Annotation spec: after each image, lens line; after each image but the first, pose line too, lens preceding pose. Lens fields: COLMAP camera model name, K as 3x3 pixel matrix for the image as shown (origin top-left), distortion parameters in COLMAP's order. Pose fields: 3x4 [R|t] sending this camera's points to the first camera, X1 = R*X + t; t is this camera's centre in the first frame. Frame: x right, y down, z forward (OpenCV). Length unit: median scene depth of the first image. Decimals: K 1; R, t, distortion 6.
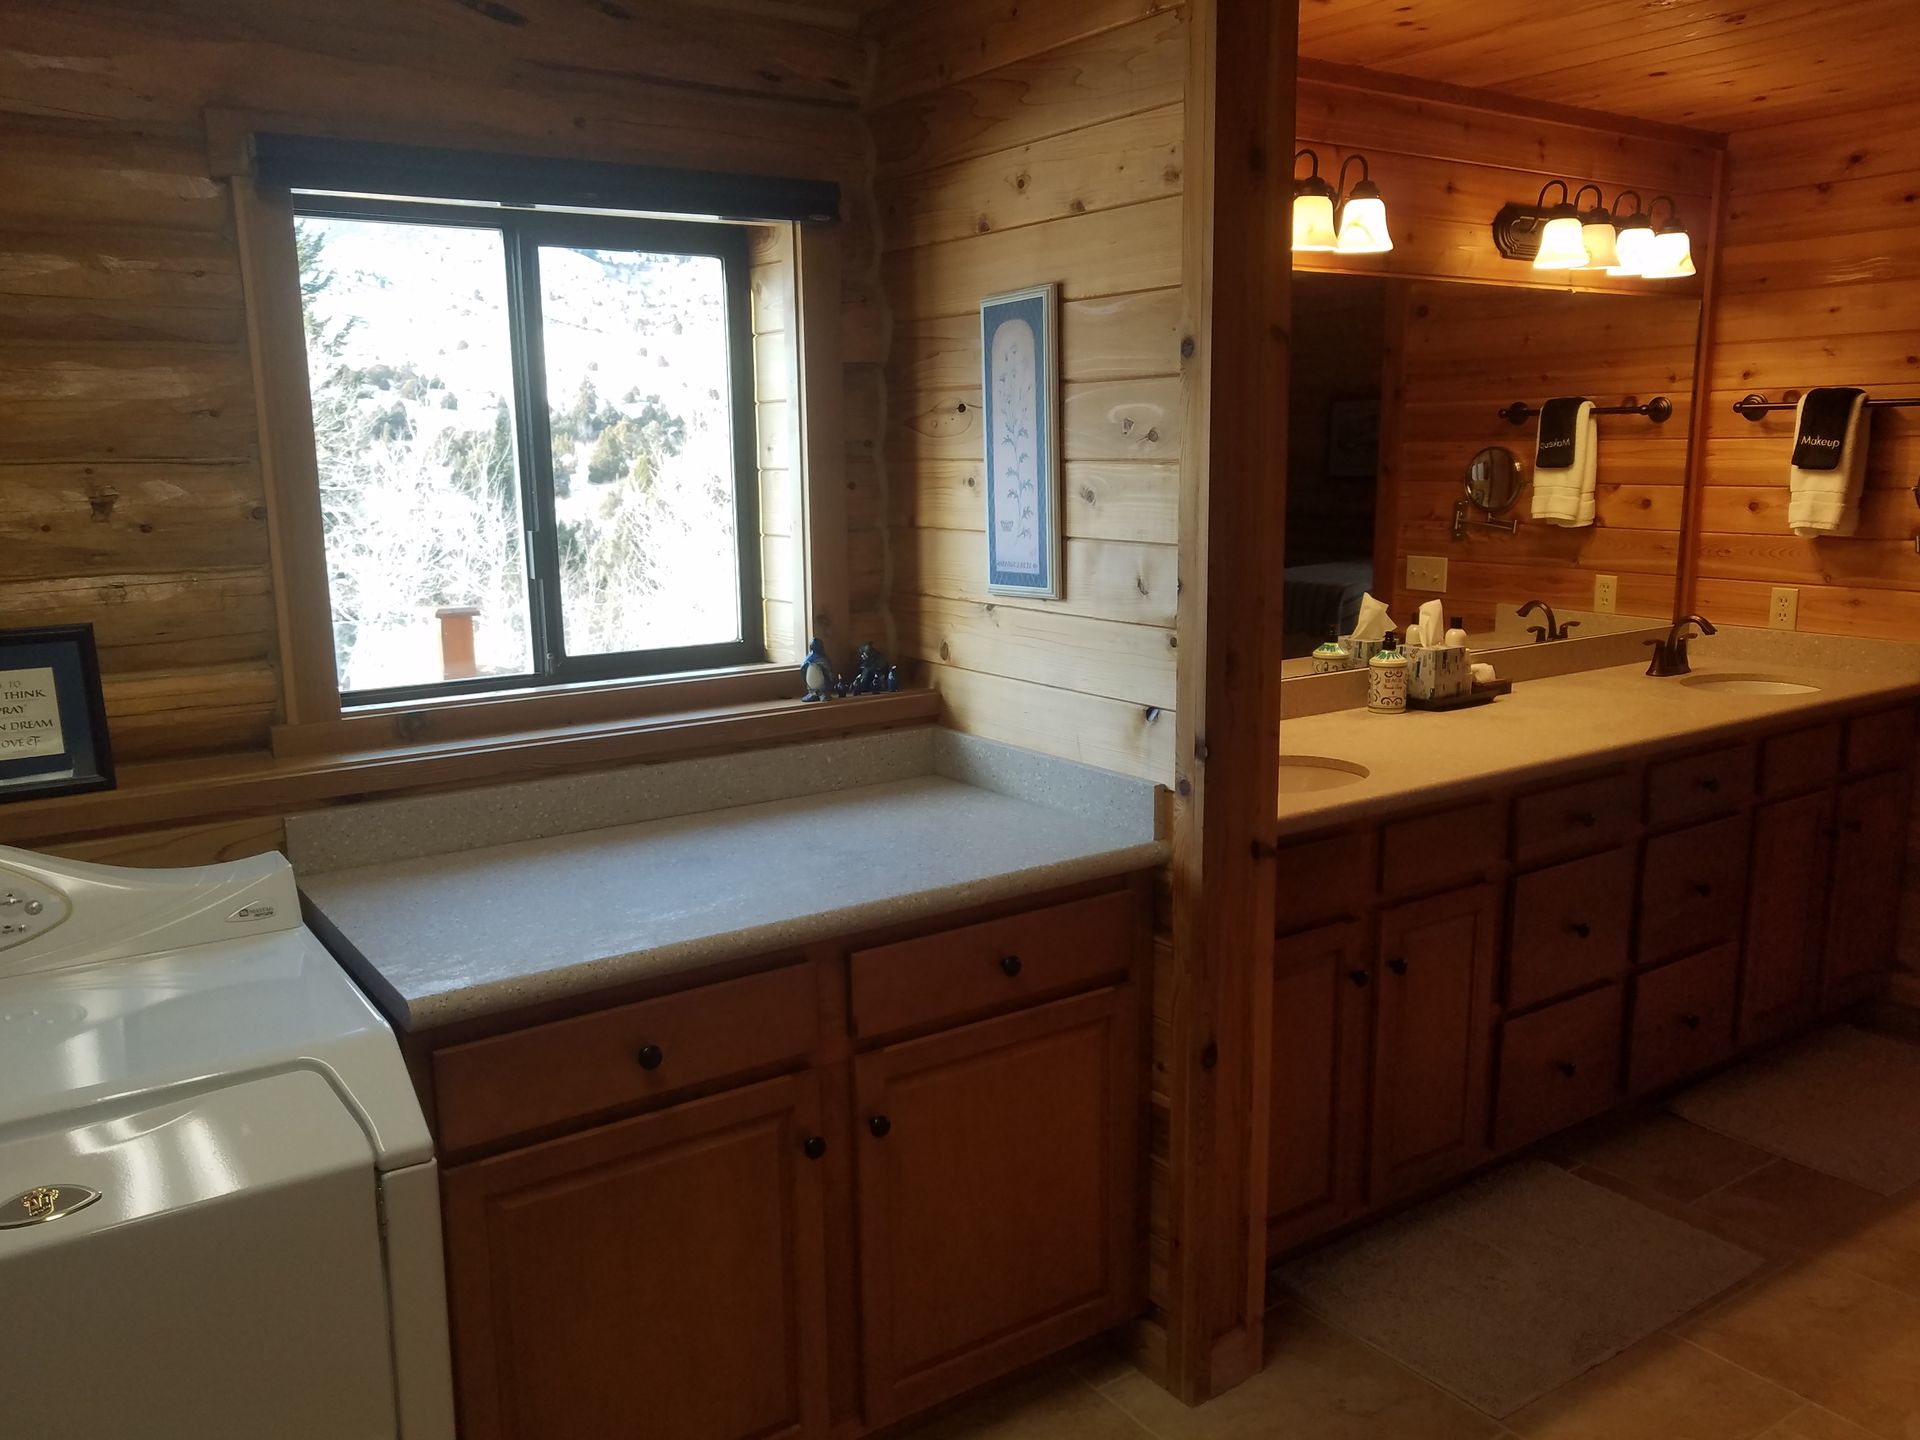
lens RADIAL K [[1537.4, 0, 946.3], [0, 1537.4, 732.7], [0, 0, 1]] dist [0.007273, 0.015475]
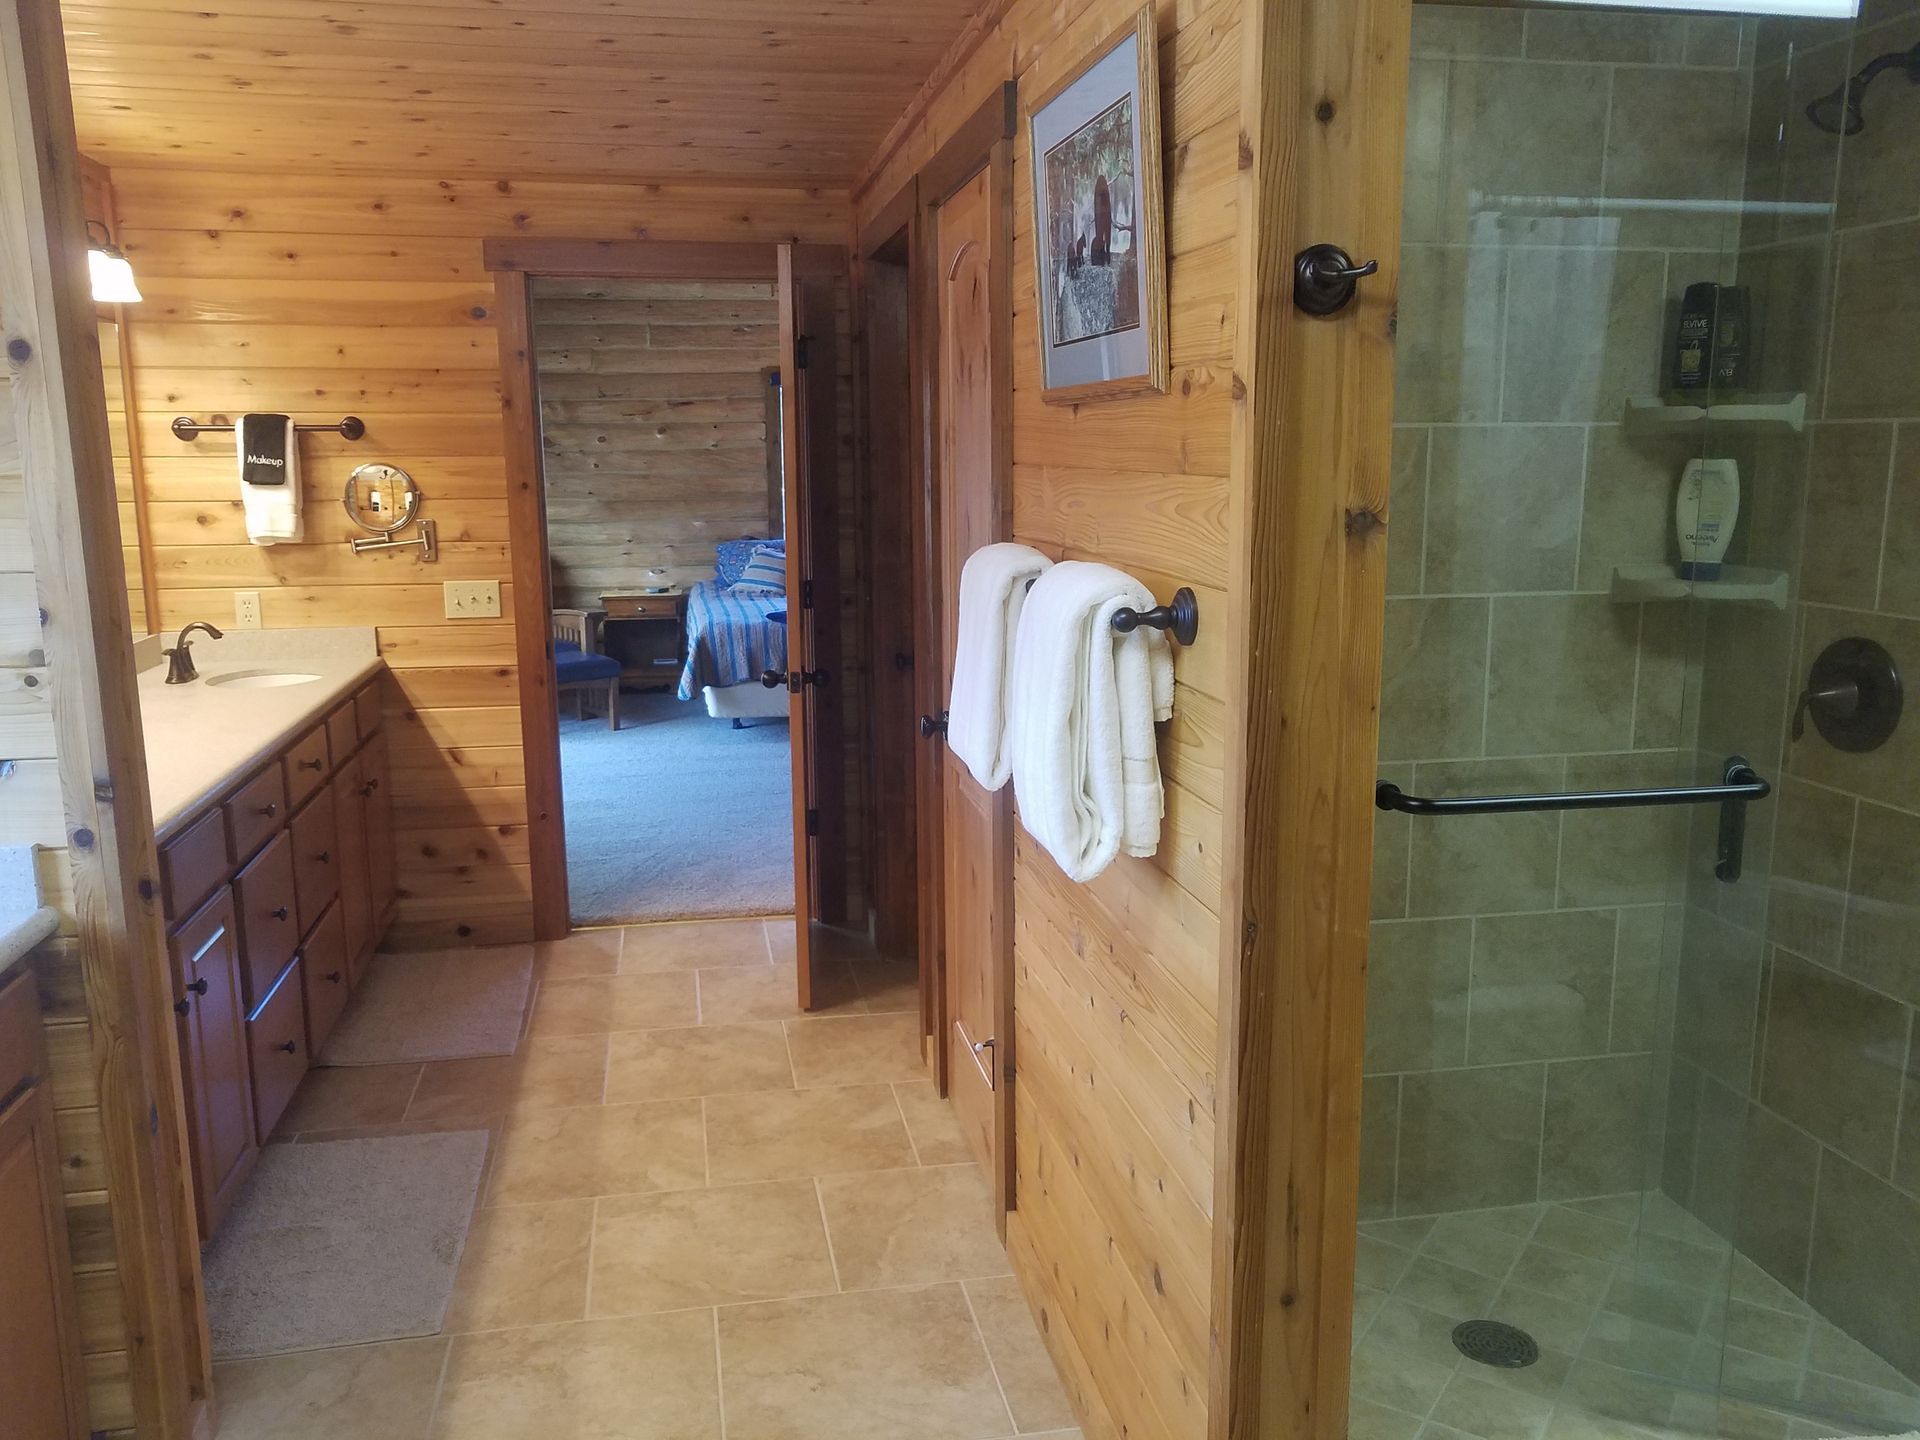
lens RADIAL K [[1537.4, 0, 943.9], [0, 1537.4, 719.1], [0, 0, 1]] dist [0.007273, 0.015475]
pose [[0.393997, -0.151590, 0.906525, -0.292082], [0.173344, 0.980861, 0.088681, -0.016197], [-0.902617, 0.122201, 0.412733, 0.106597]]
